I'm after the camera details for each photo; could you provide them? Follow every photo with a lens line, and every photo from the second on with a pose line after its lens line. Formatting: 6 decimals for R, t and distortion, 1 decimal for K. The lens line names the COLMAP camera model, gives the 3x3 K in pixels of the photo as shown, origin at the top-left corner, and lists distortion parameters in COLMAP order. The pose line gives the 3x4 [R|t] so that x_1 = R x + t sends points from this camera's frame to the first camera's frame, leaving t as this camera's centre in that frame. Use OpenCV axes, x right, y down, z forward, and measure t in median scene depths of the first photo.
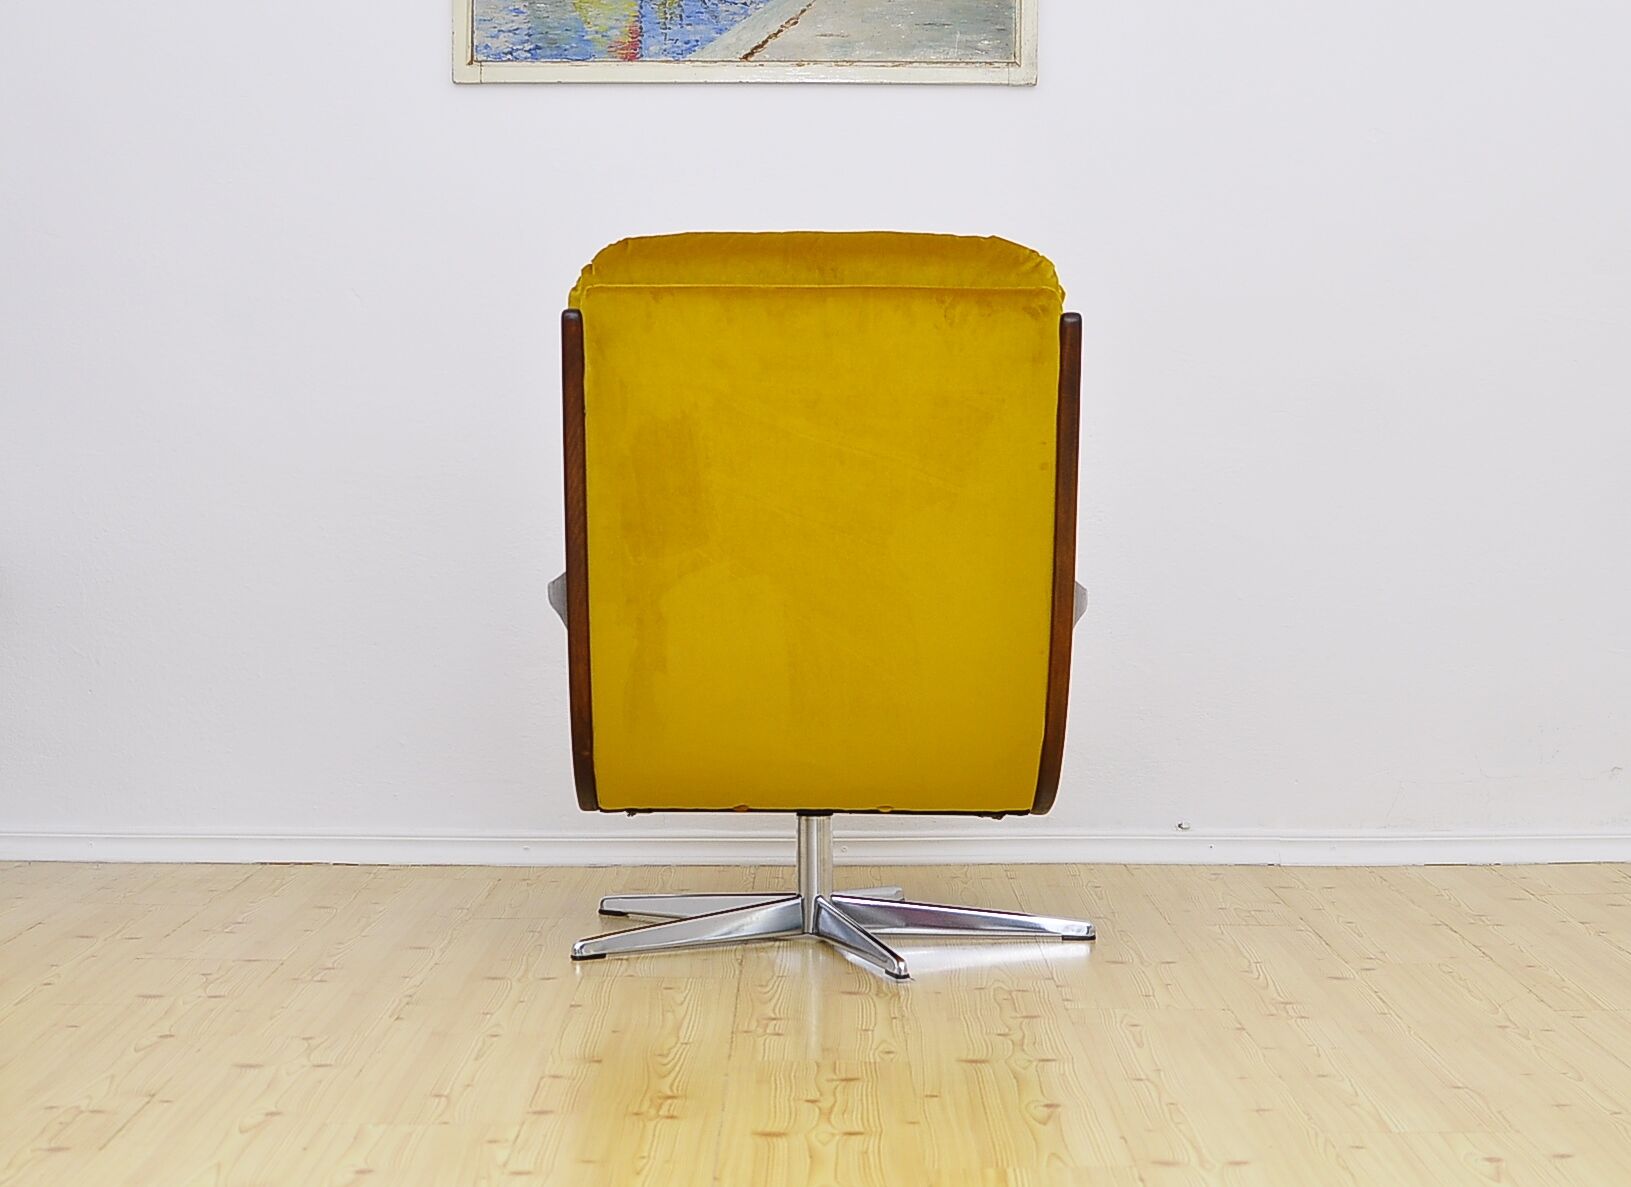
lens RADIAL K [[2951.4, 0, 814.2], [0, 2951.4, 598.0], [0, 0, 1]] dist [-0.161337, 0.000000]
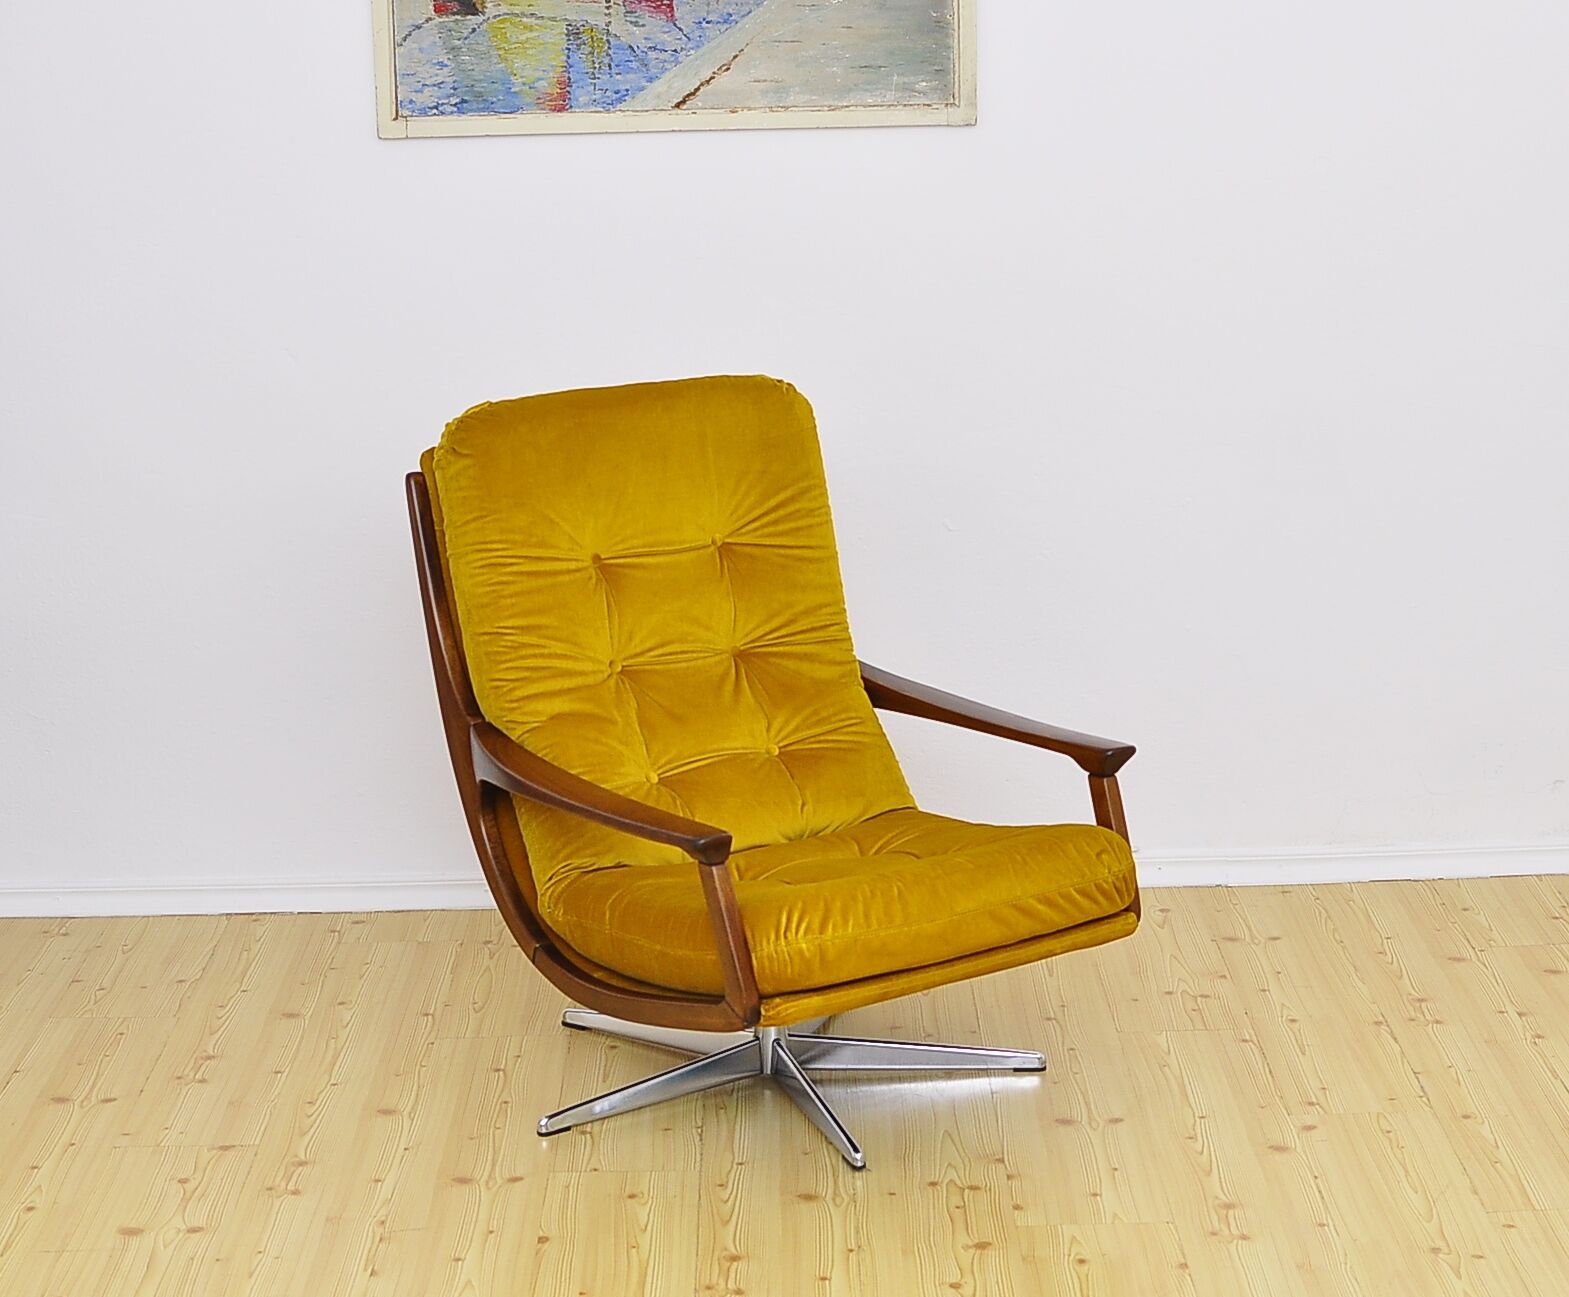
lens RADIAL K [[2954.9, 0, 837.7], [0, 2954.9, 604.3], [0, 0, 1]] dist [-0.155567, 0.000000]
pose [[0.999425, -0.027476, 0.019879, 0.005826], [0.024093, 0.987782, 0.153971, -0.169910], [-0.023866, -0.153403, 0.987875, 0.008556]]
